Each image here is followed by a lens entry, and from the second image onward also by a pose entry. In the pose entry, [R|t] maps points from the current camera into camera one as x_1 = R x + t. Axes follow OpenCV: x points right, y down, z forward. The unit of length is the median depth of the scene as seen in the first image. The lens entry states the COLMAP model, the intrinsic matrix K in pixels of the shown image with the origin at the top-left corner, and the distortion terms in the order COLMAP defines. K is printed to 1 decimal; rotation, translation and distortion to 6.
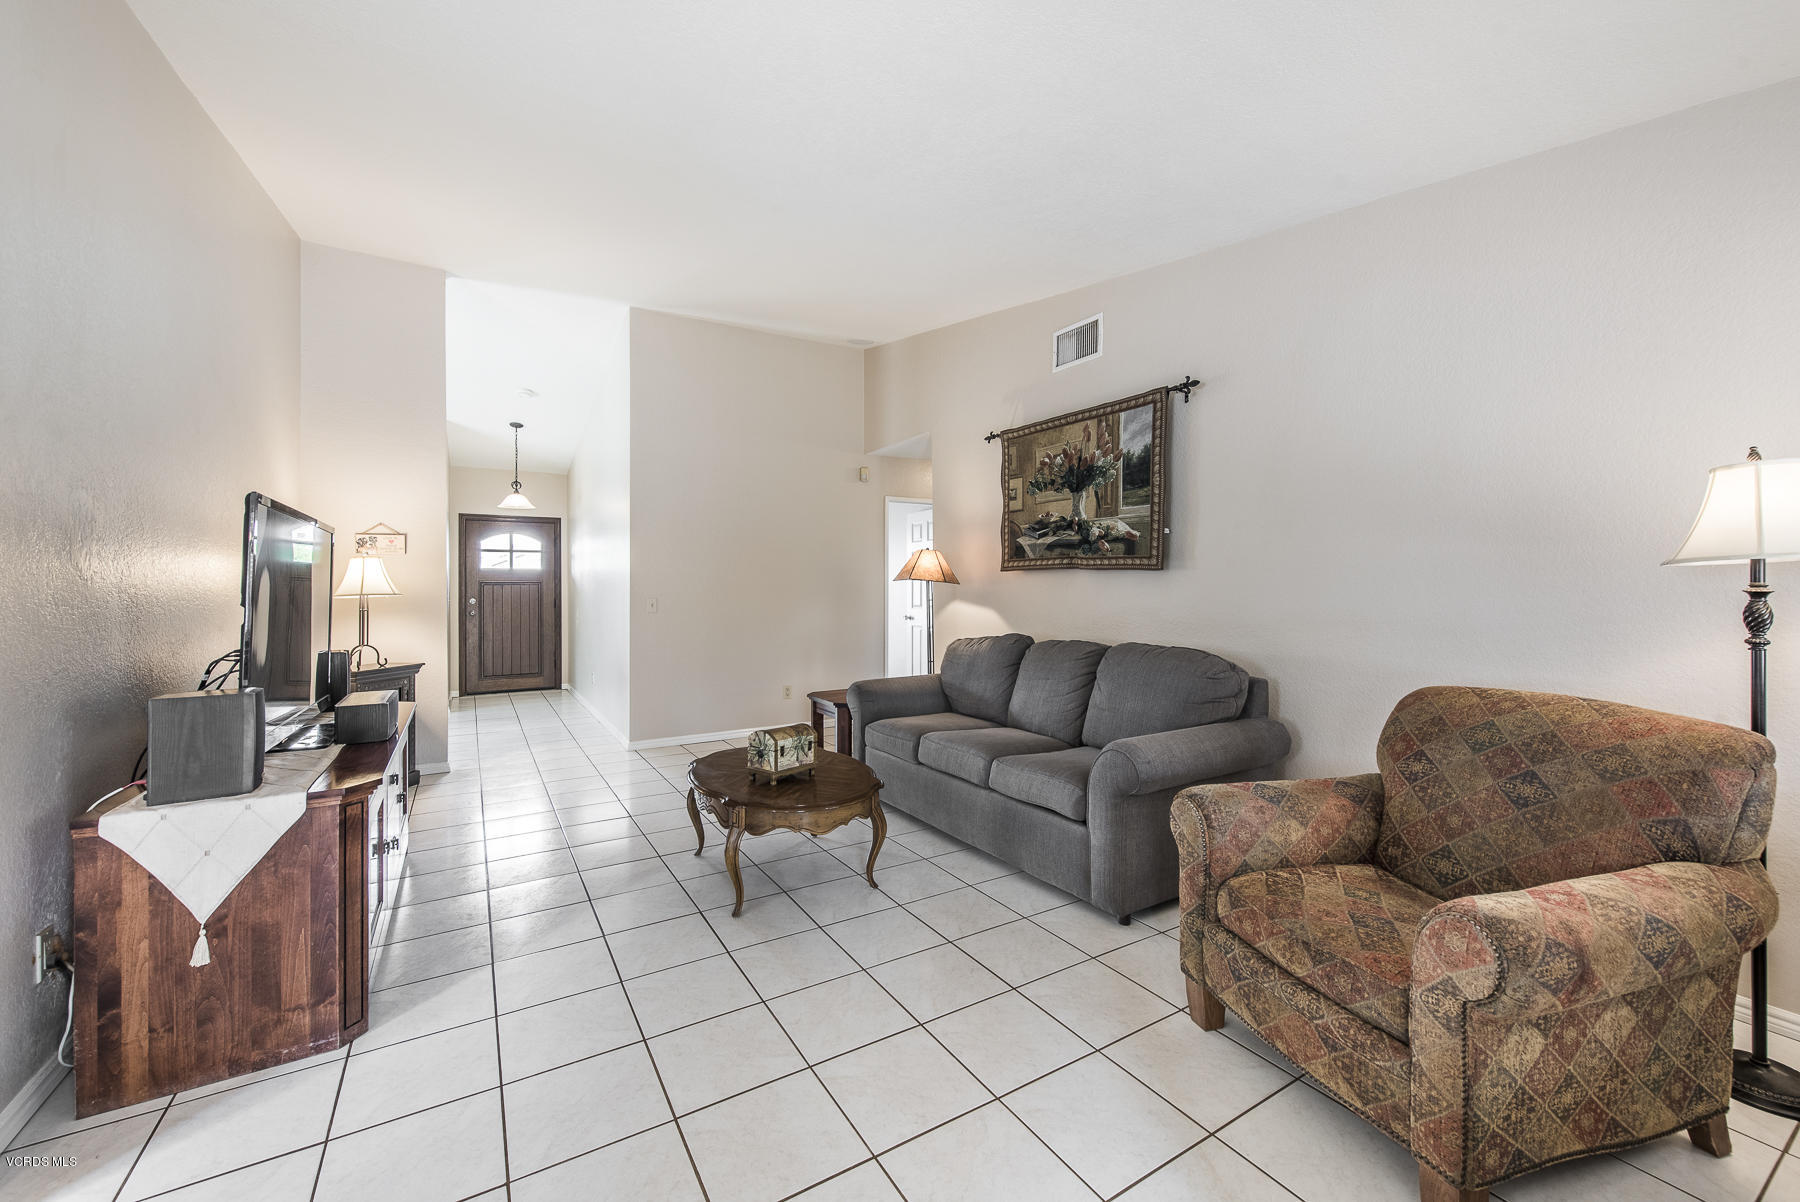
lens RADIAL K [[707.9, 0, 903.7], [0, 707.9, 588.0], [0, 0, 1]] dist [0.005222, -0.002421]
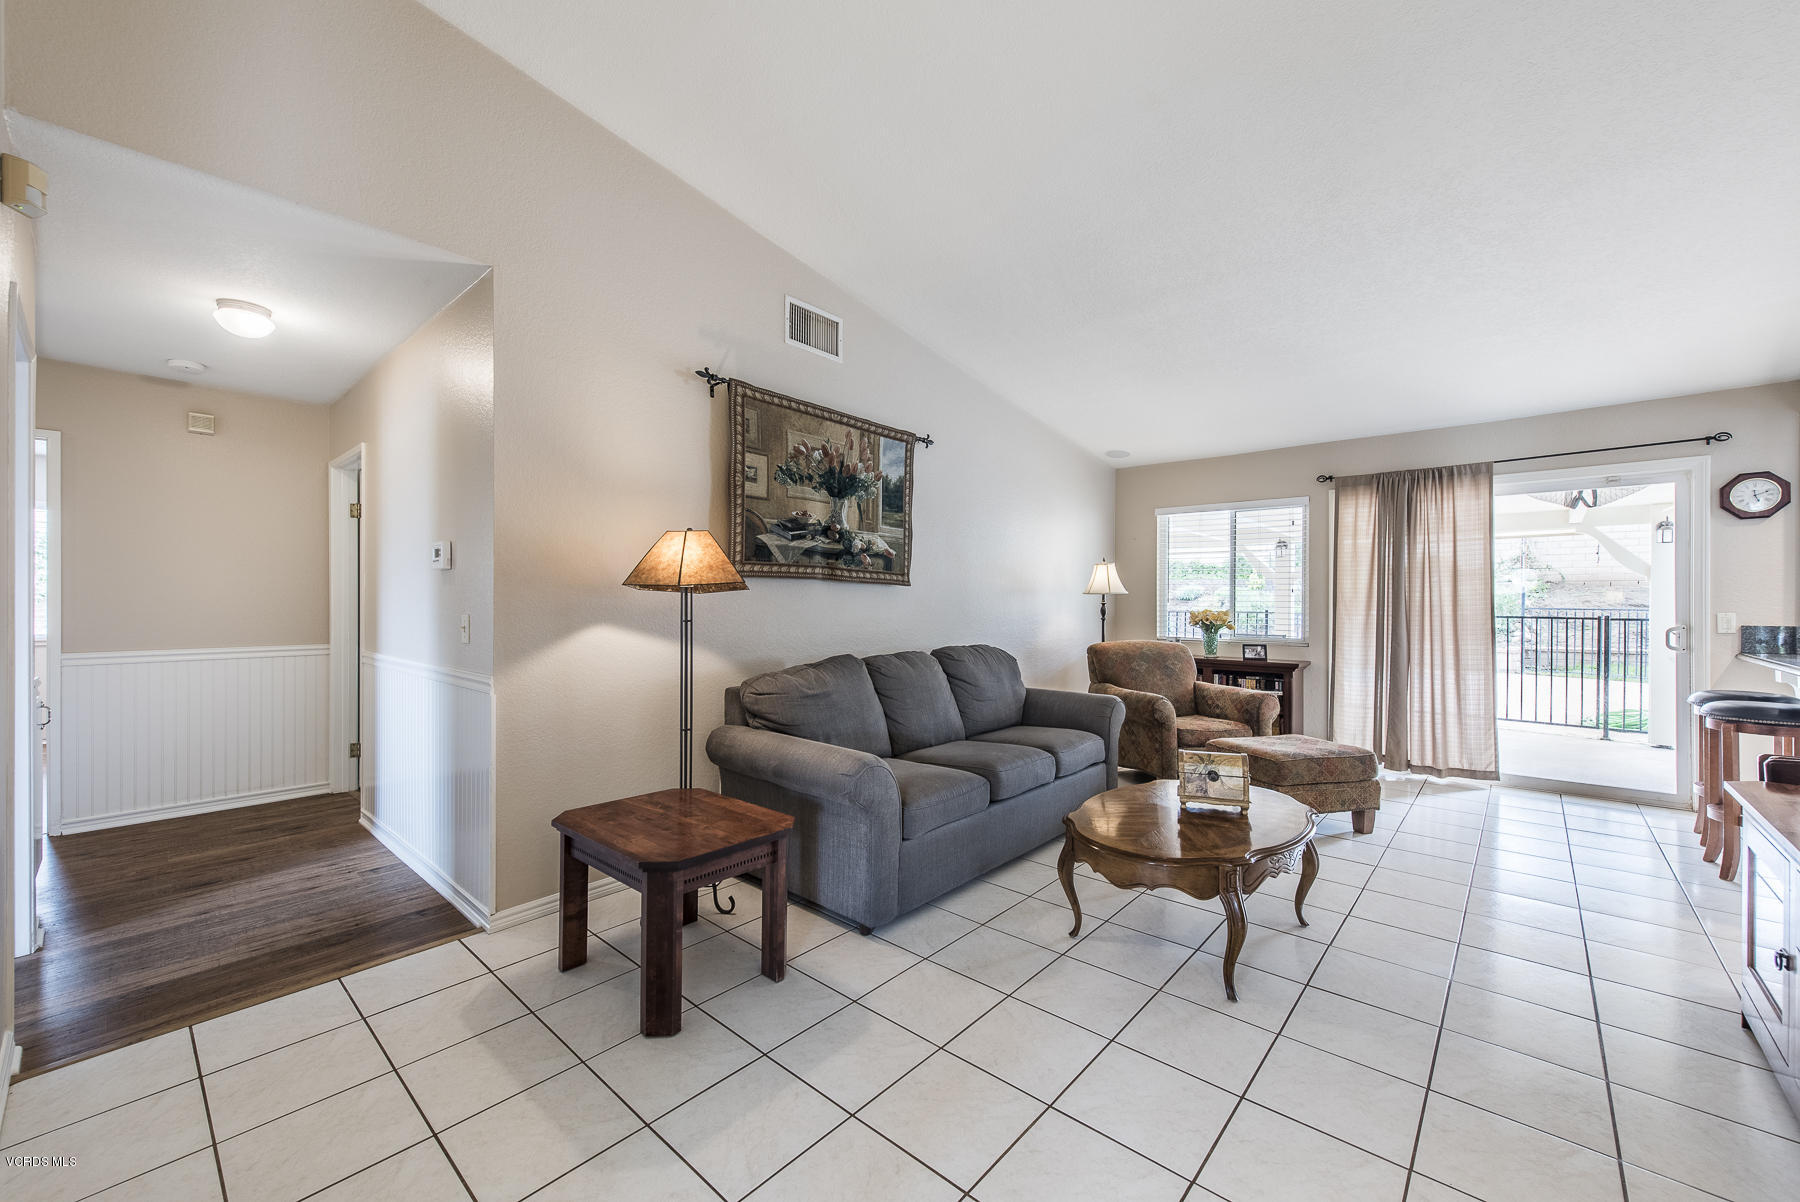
lens RADIAL K [[707.9, 0, 901.4], [0, 707.9, 613.0], [0, 0, 1]] dist [0.005222, -0.002421]
pose [[-0.293128, -0.009995, 0.956021, -0.675651], [-0.000526, 0.999947, 0.010293, 0.006470], [-0.956073, 0.002515, -0.293117, 1.197087]]
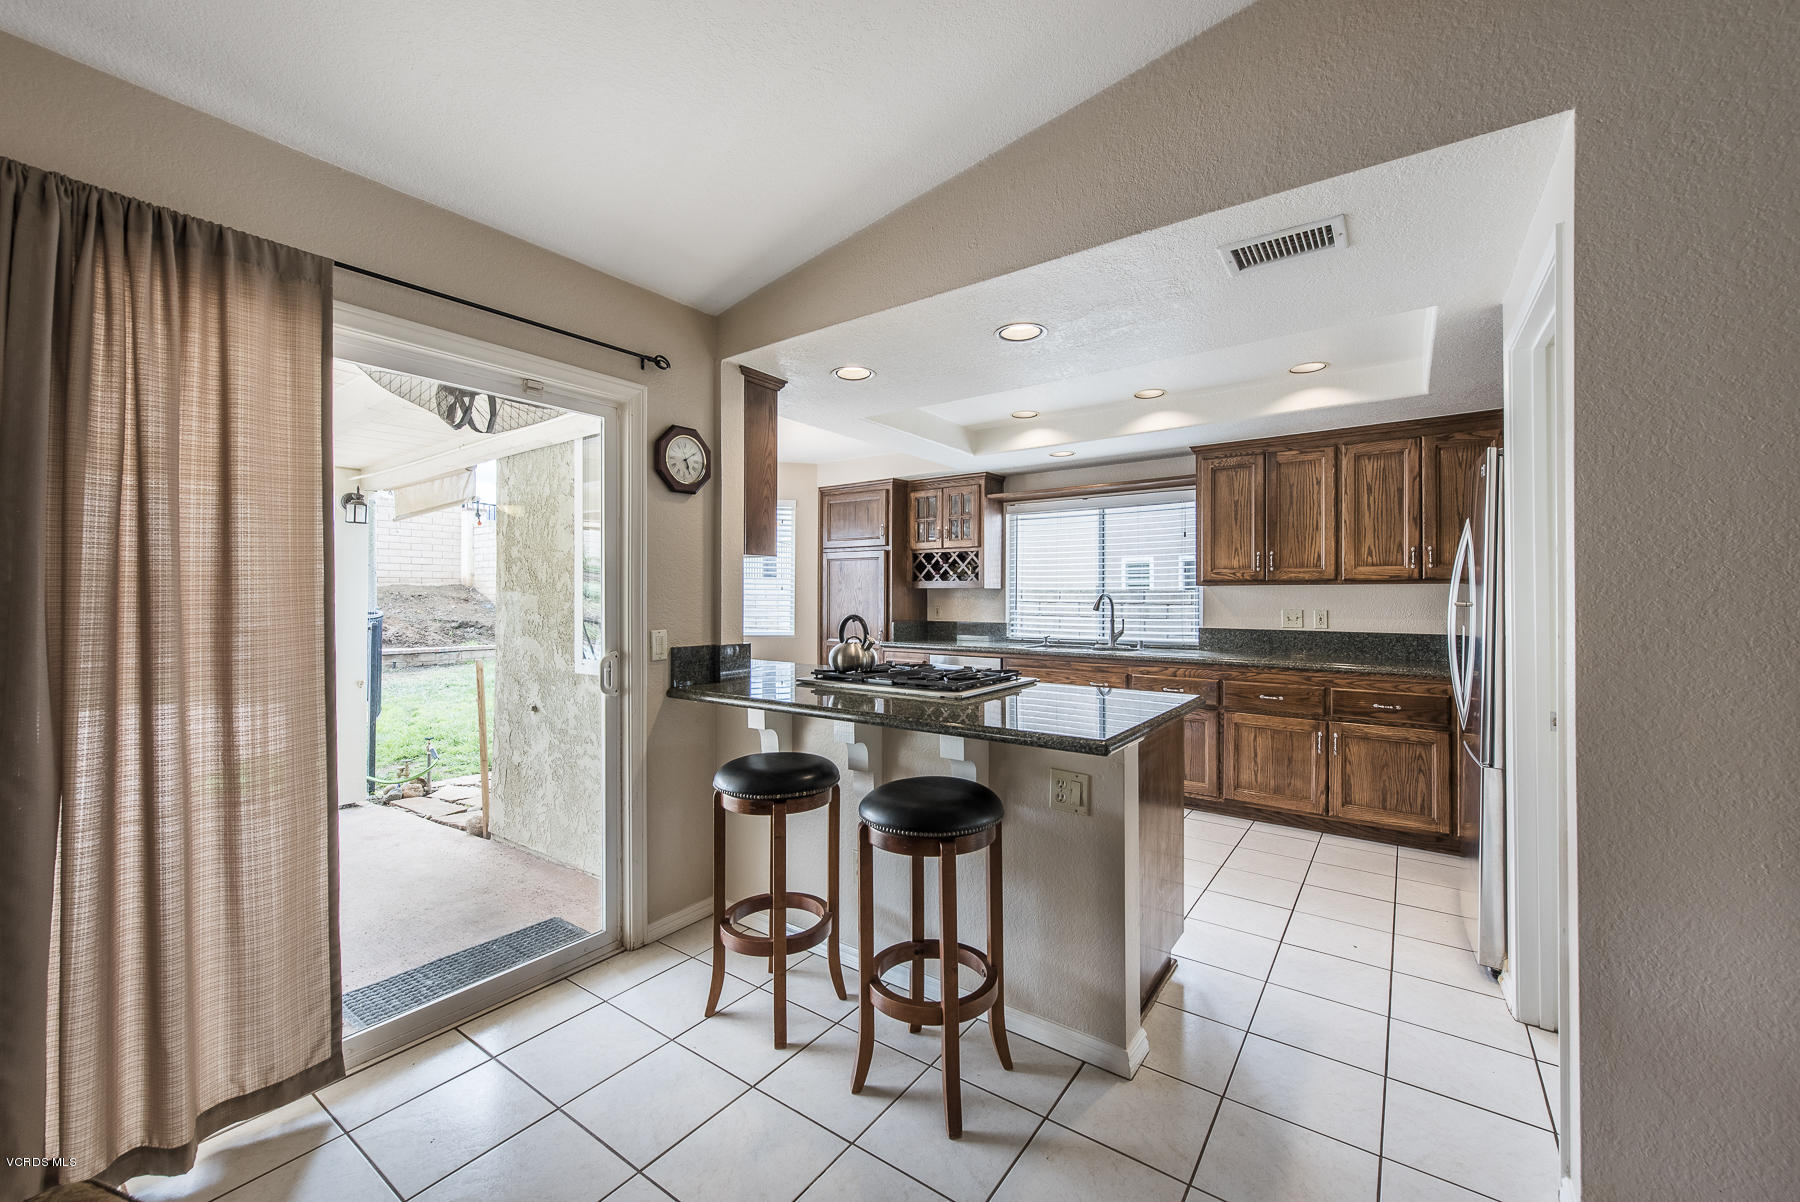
lens RADIAL K [[707.9, 0, 892.5], [0, 707.9, 583.9], [0, 0, 1]] dist [0.005222, -0.002421]
pose [[-0.919710, -0.005300, -0.392562, -0.000191], [0.001133, 0.999869, -0.016153, -0.015667], [0.392596, -0.015301, -0.919584, 0.487242]]
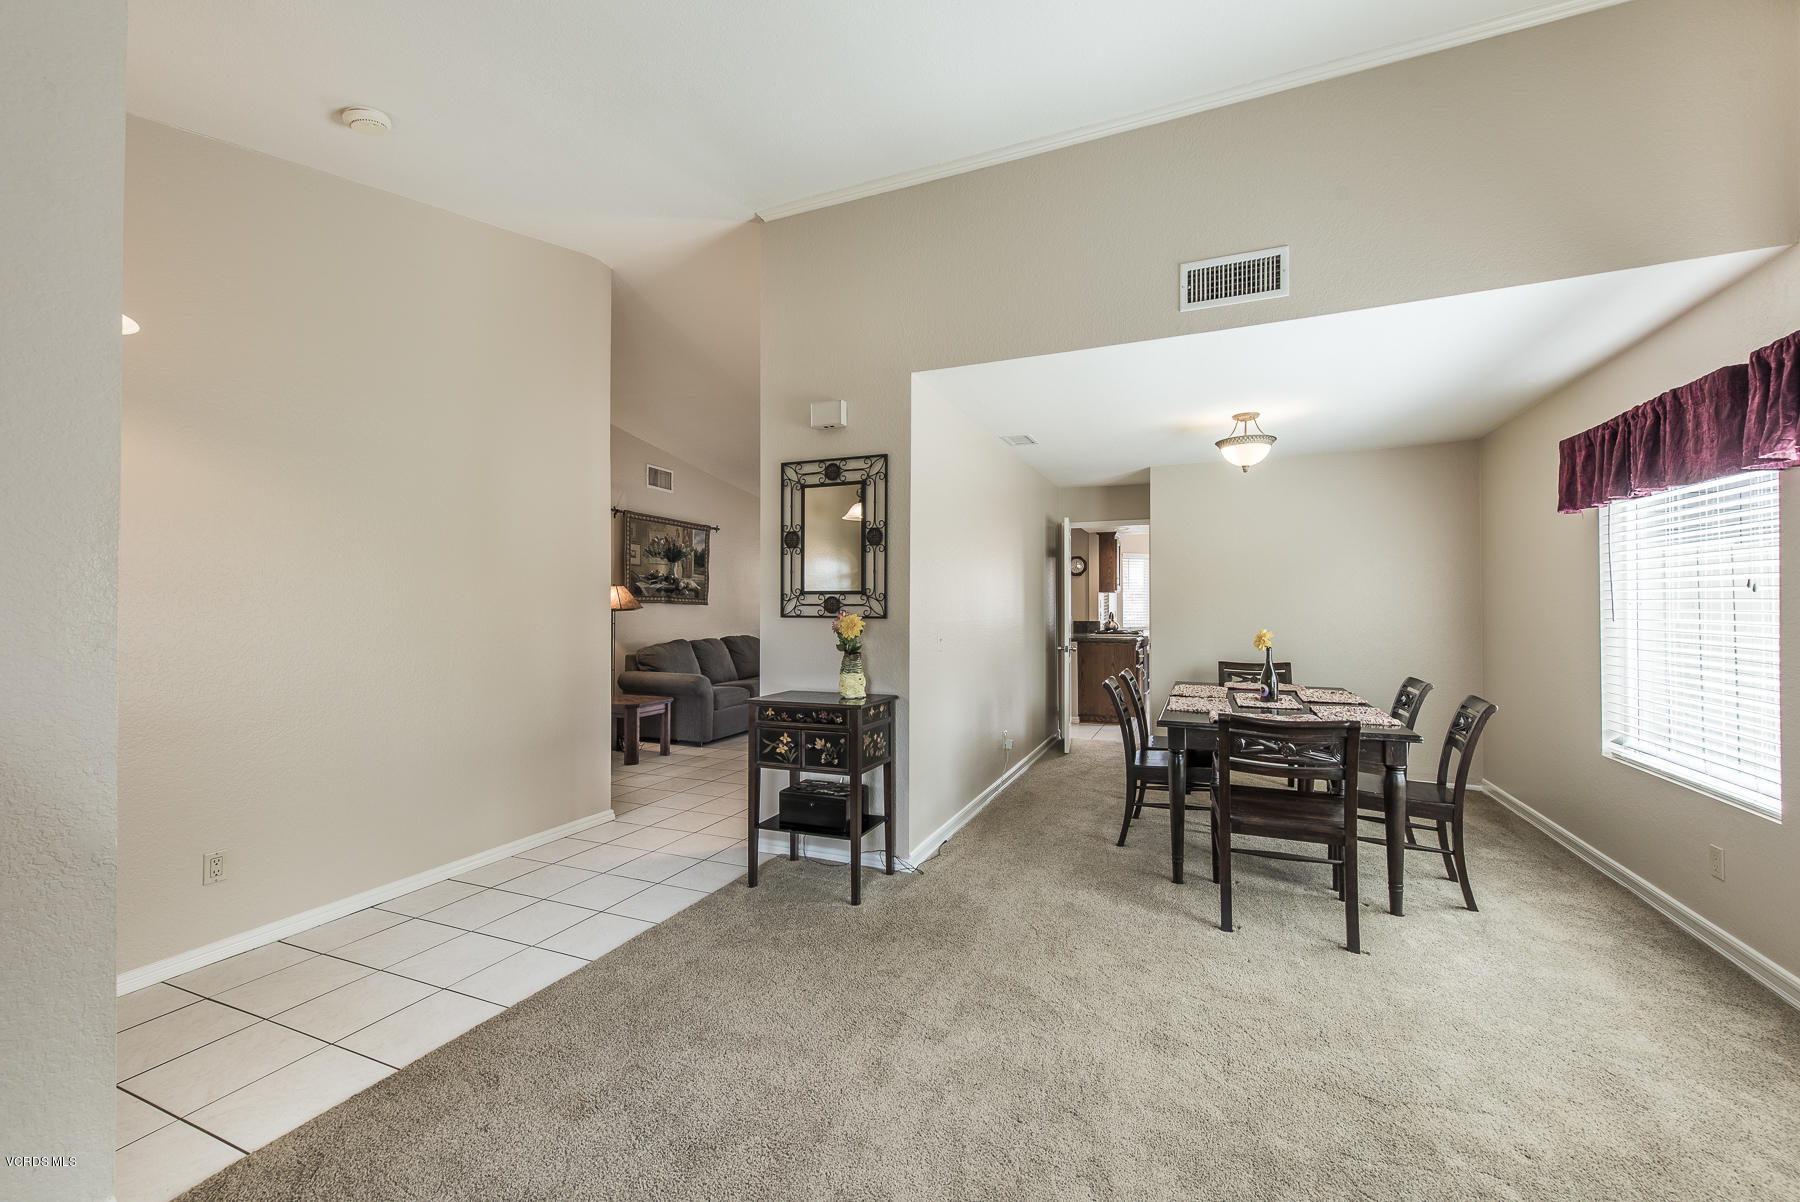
lens RADIAL K [[707.9, 0, 906.6], [0, 707.9, 602.9], [0, 0, 1]] dist [0.005222, -0.002421]
pose [[-0.590876, 0.008828, 0.806714, -1.623820], [0.006097, 0.999960, -0.006477, -0.012790], [-0.806739, 0.001091, -0.590906, 1.607362]]
